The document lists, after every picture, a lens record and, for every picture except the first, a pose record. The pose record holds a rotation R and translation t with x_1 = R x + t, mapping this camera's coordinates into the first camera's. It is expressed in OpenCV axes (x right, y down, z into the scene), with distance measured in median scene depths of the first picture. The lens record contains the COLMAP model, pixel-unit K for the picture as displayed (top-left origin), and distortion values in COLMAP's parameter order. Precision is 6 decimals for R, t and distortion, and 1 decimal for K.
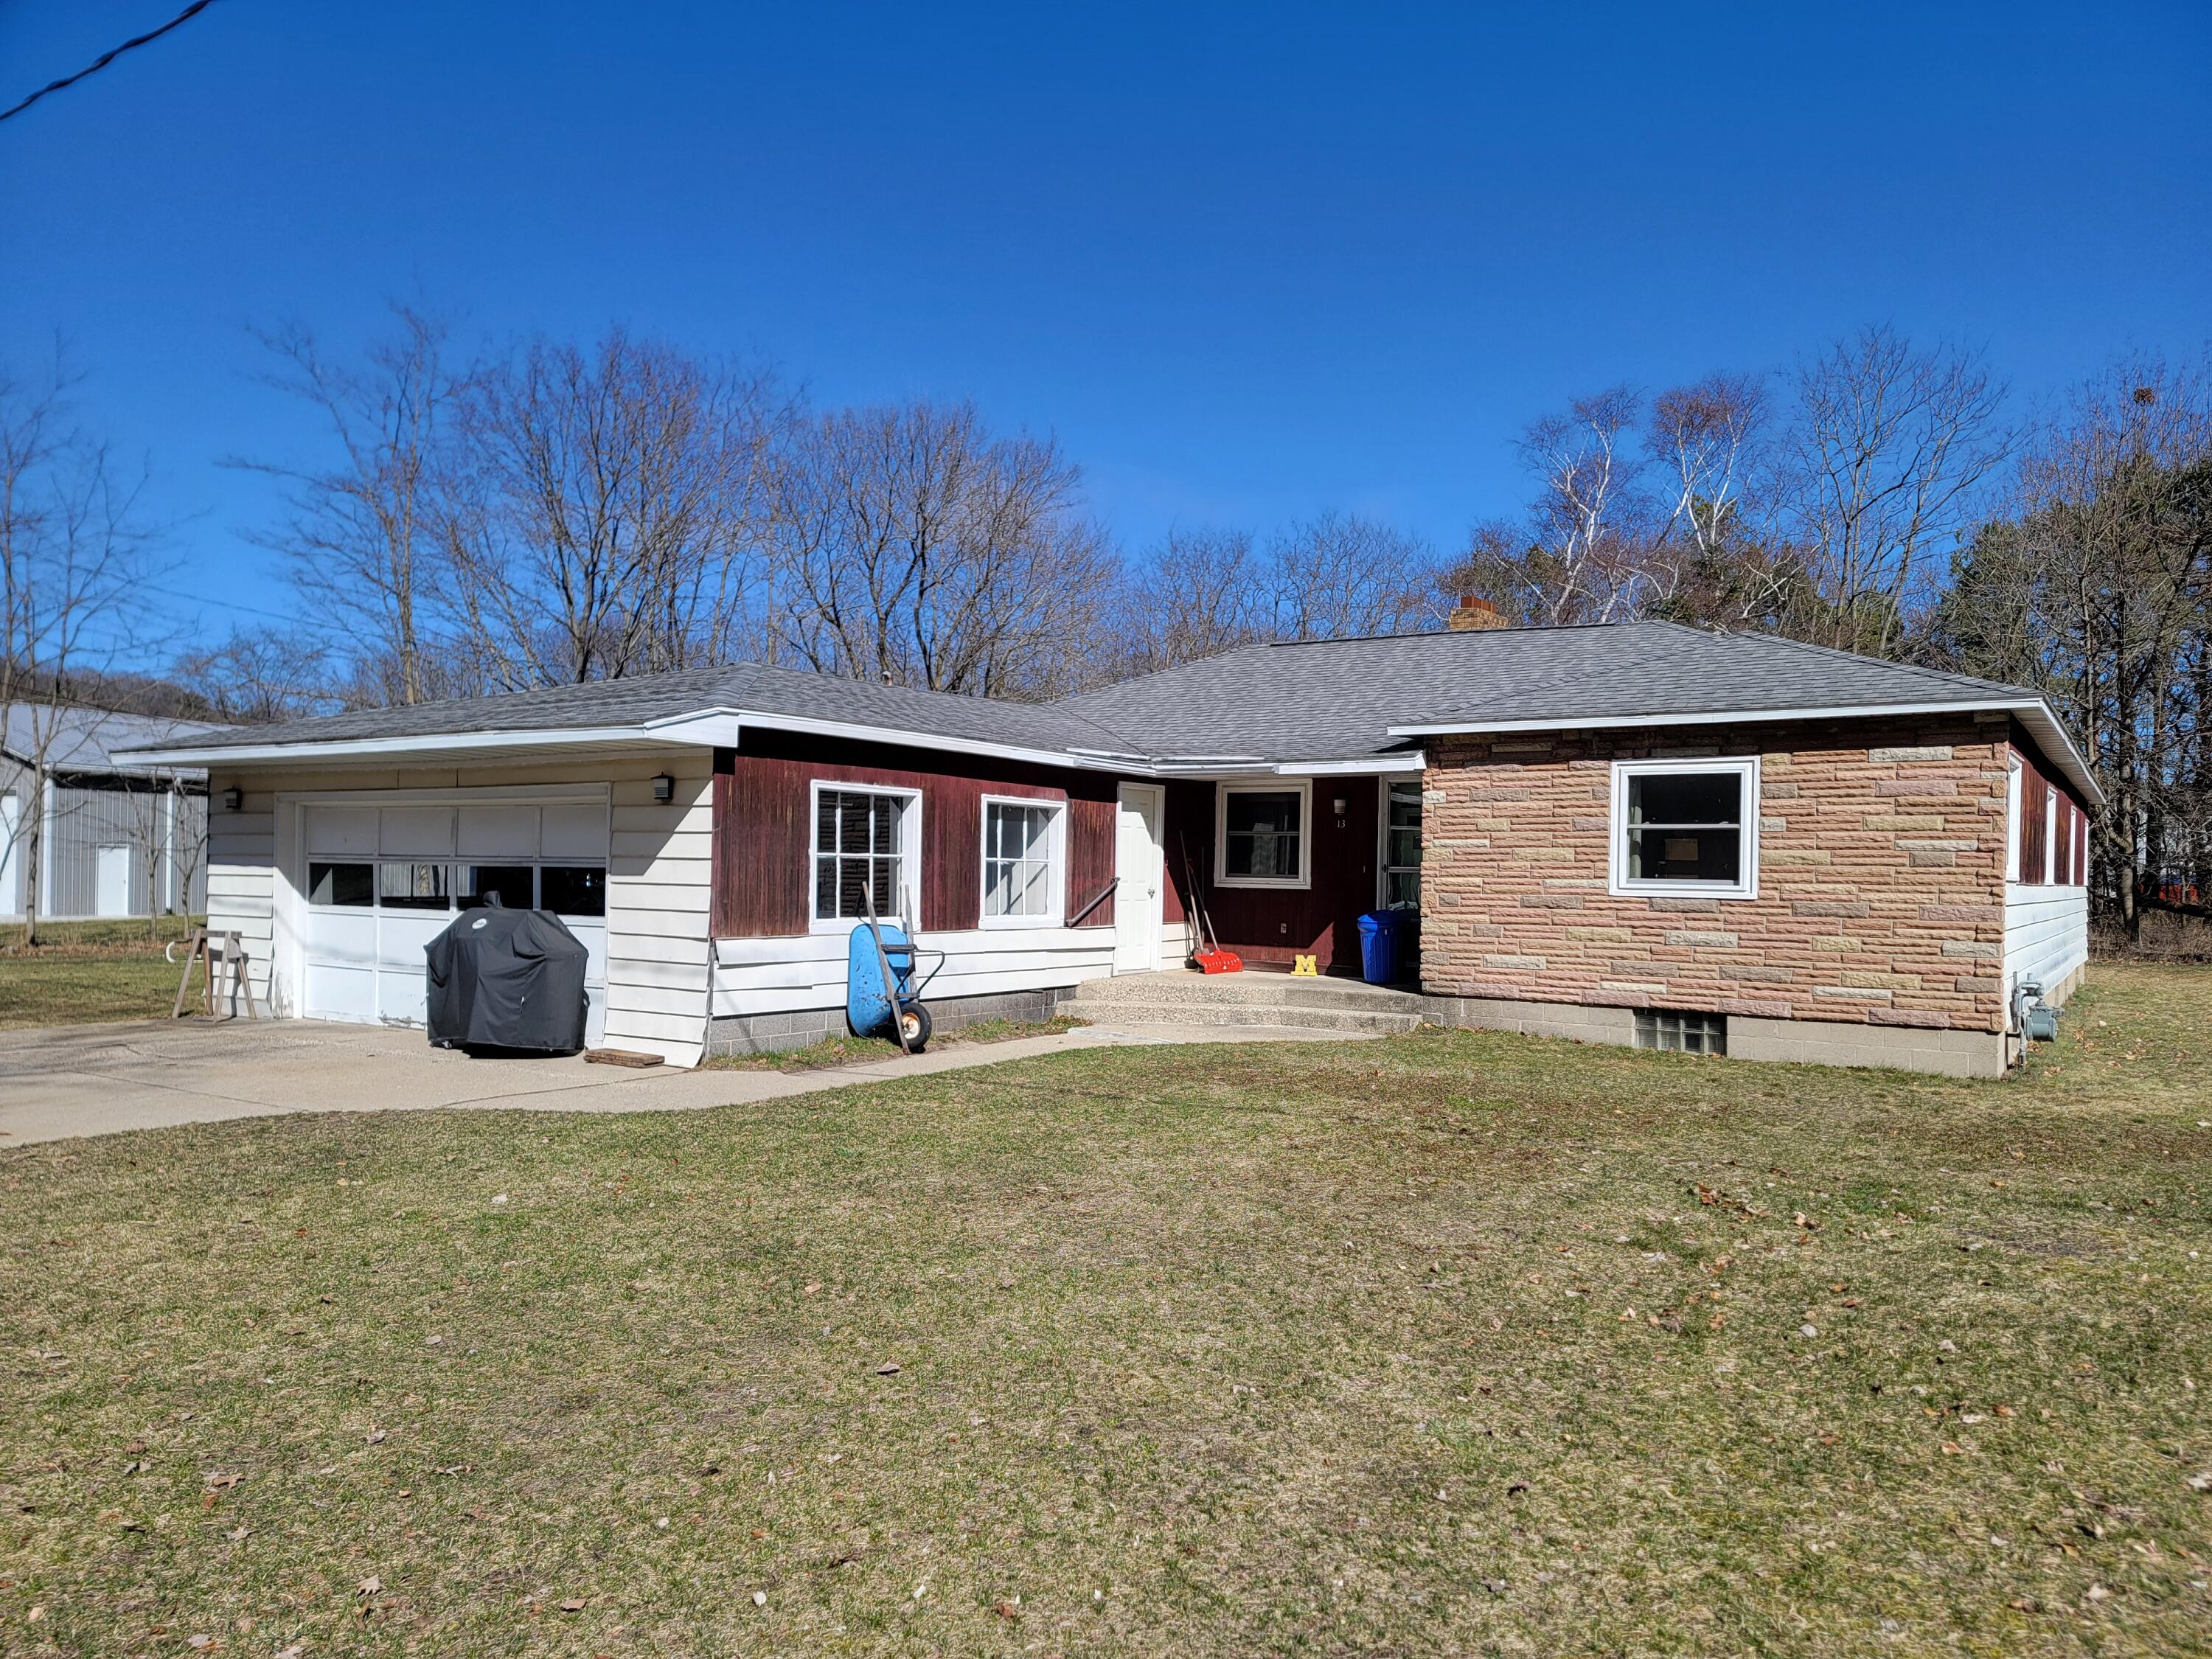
lens RADIAL K [[1527.5, 0, 1121.4], [0, 1527.5, 869.4], [0, 0, 1]] dist [0.077204, -0.010378]
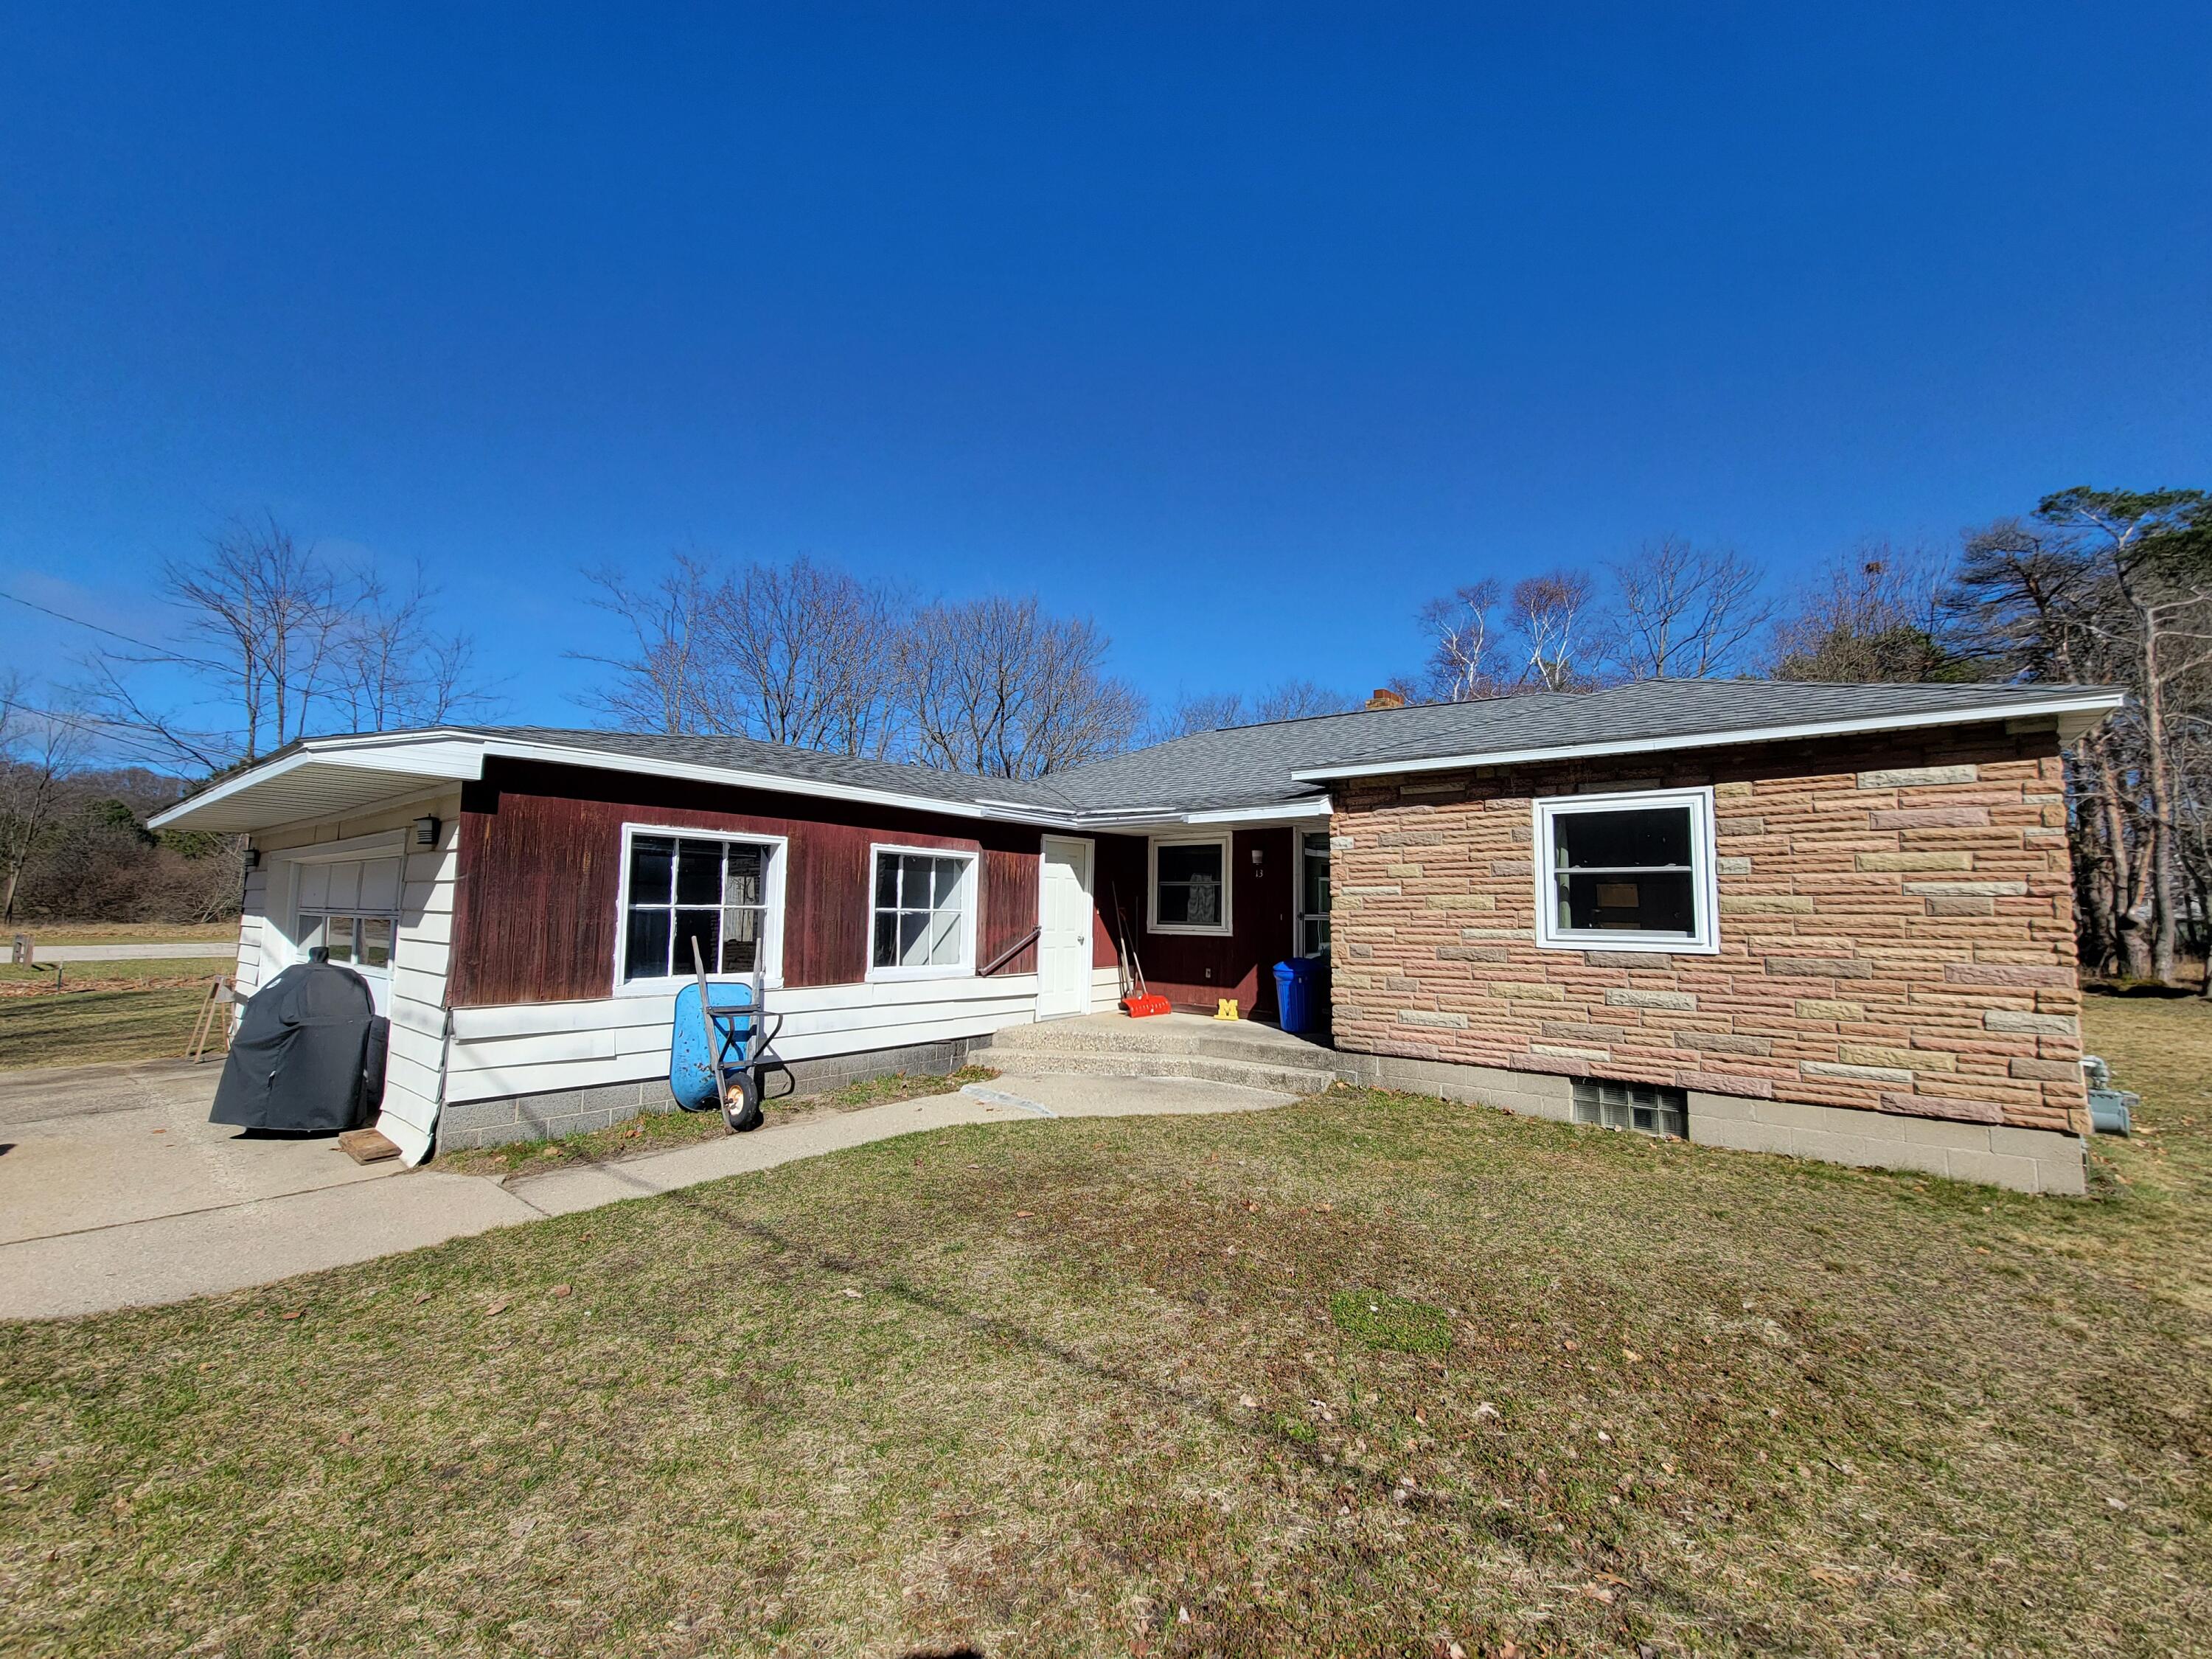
lens RADIAL K [[900.0, 0, 1111.2], [0, 900.0, 832.9], [0, 0, 1]] dist [-0.000936, 0.000410]
pose [[0.996353, -0.011476, -0.084553, 0.113795], [0.004016, 0.996123, -0.087875, -0.004668], [0.085234, 0.087215, 0.992537, 0.449072]]
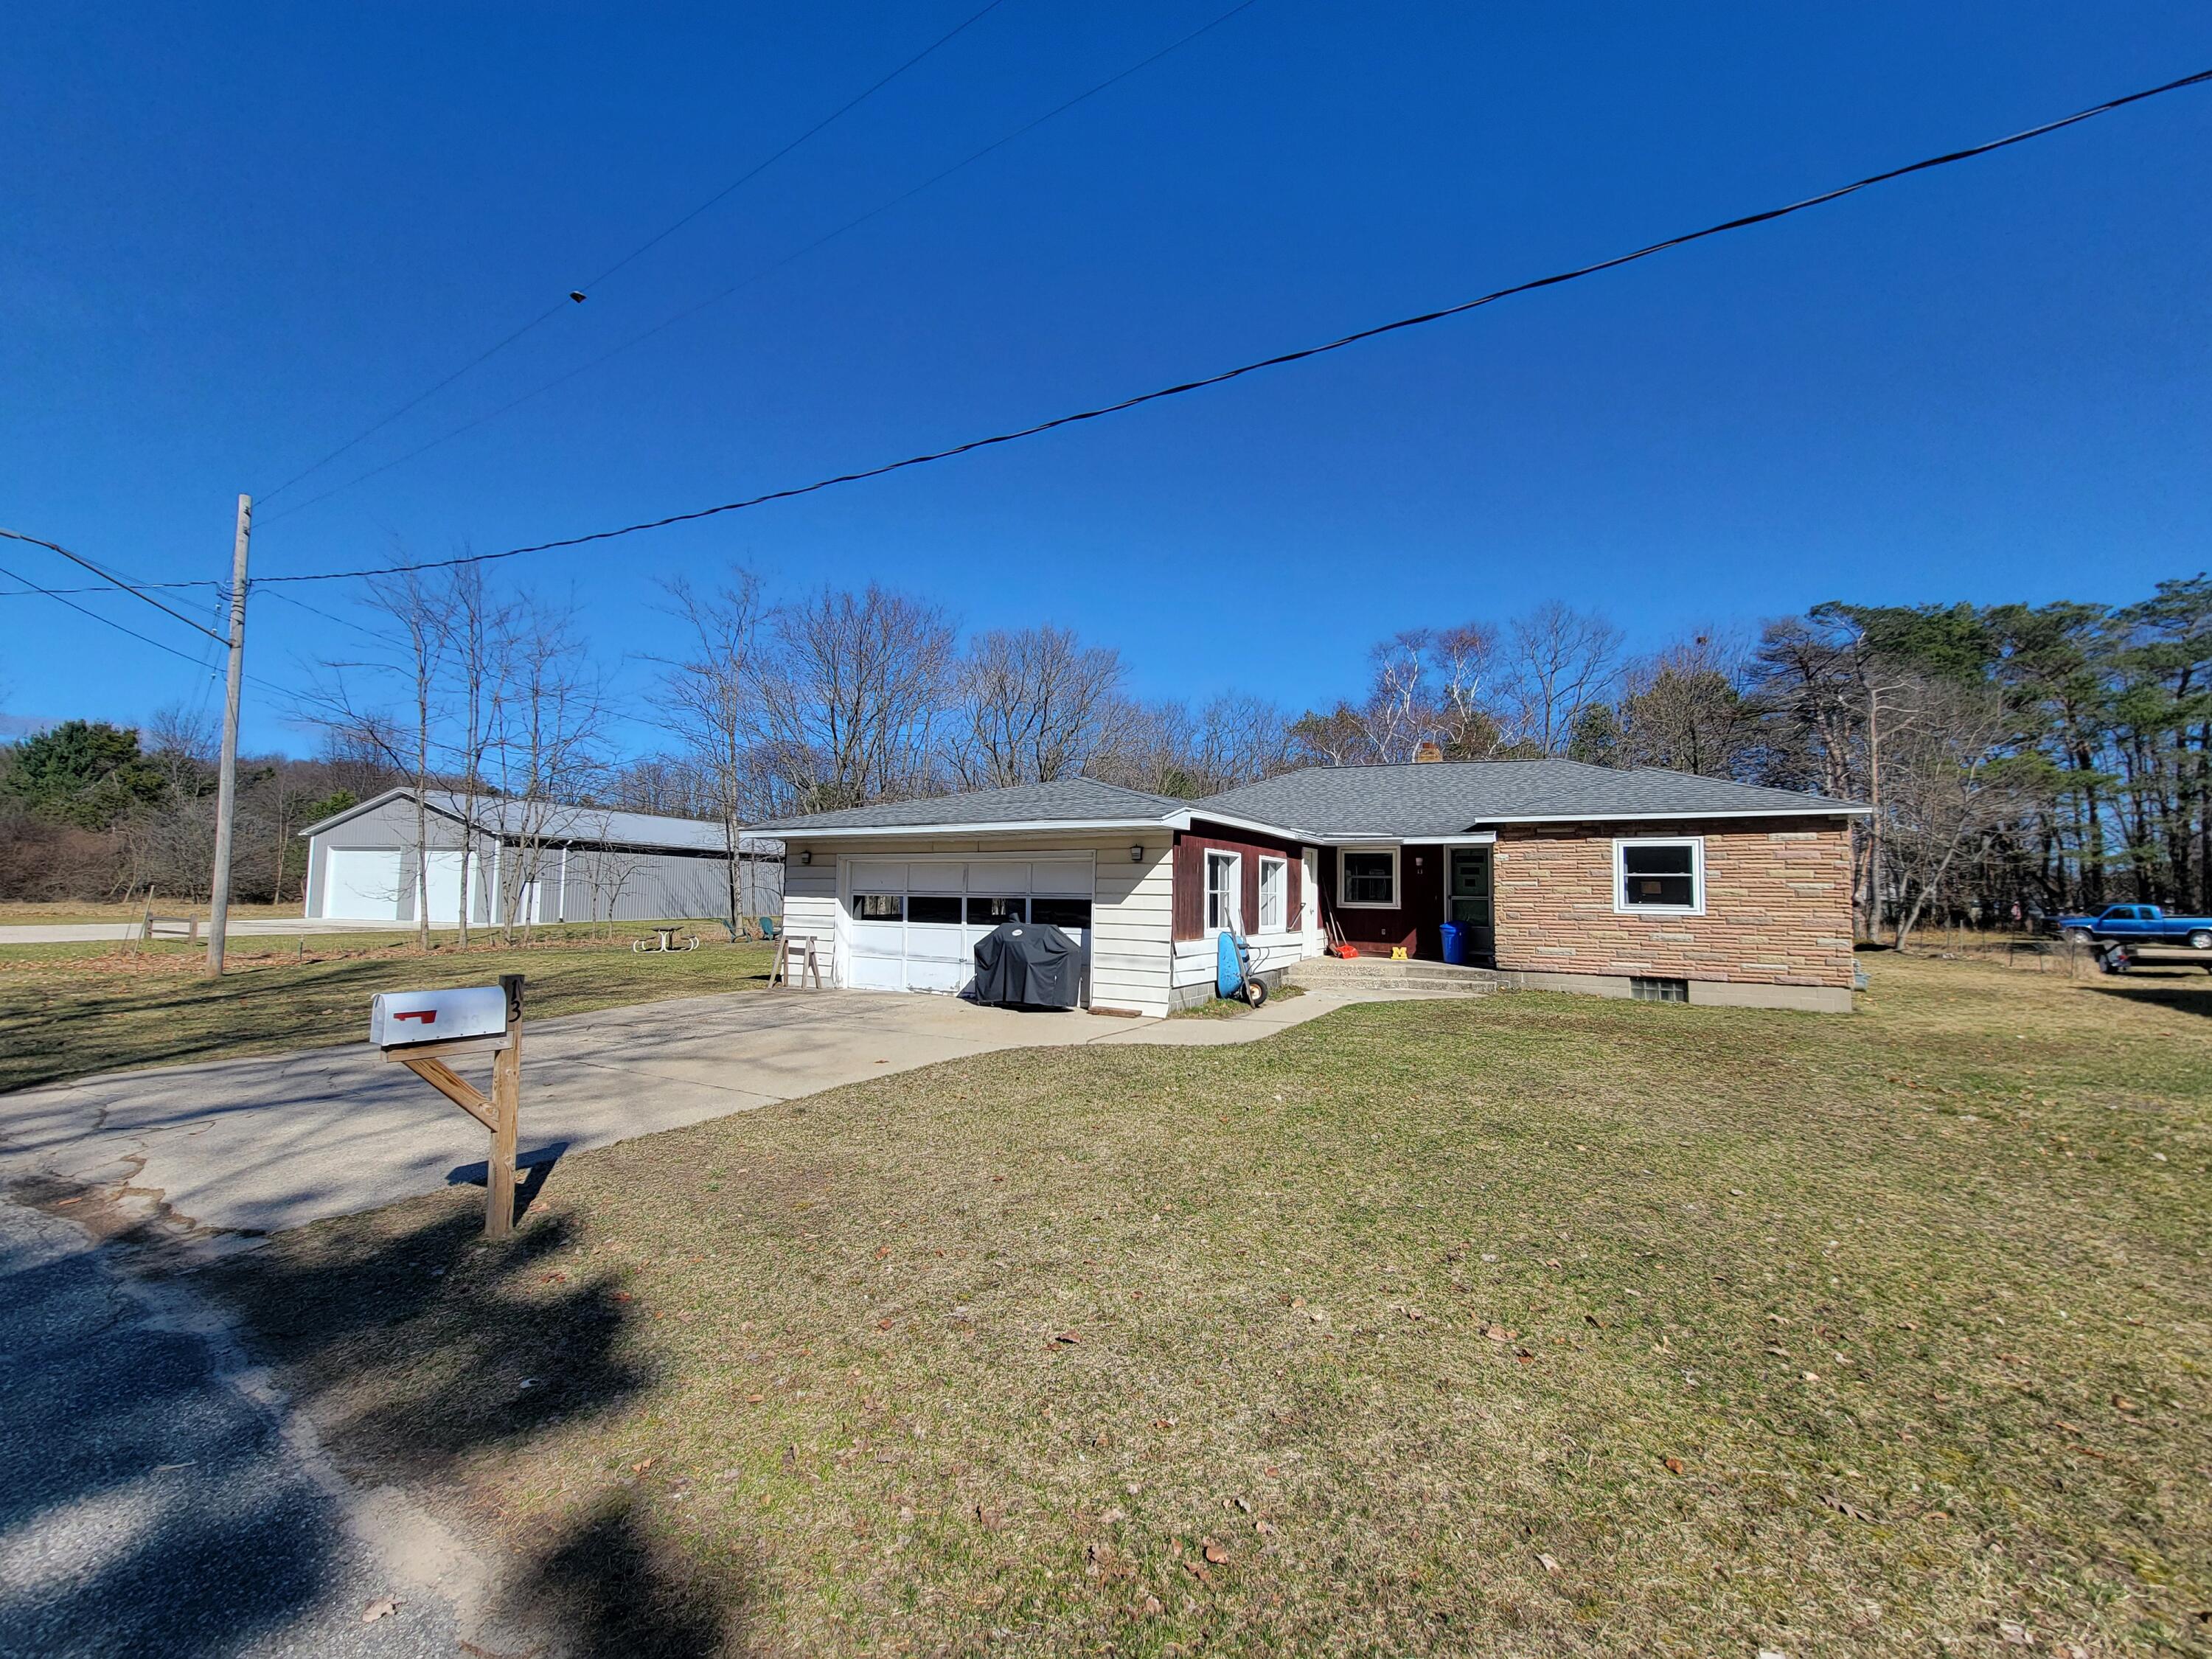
lens RADIAL K [[900.0, 0, 1115.5], [0, 900.0, 833.0], [0, 0, 1]] dist [-0.000936, 0.000410]
pose [[0.996807, 0.003963, 0.079749, -0.342494], [0.001286, 0.997842, -0.065654, -0.008281], [-0.079837, 0.065547, 0.994651, 0.000318]]
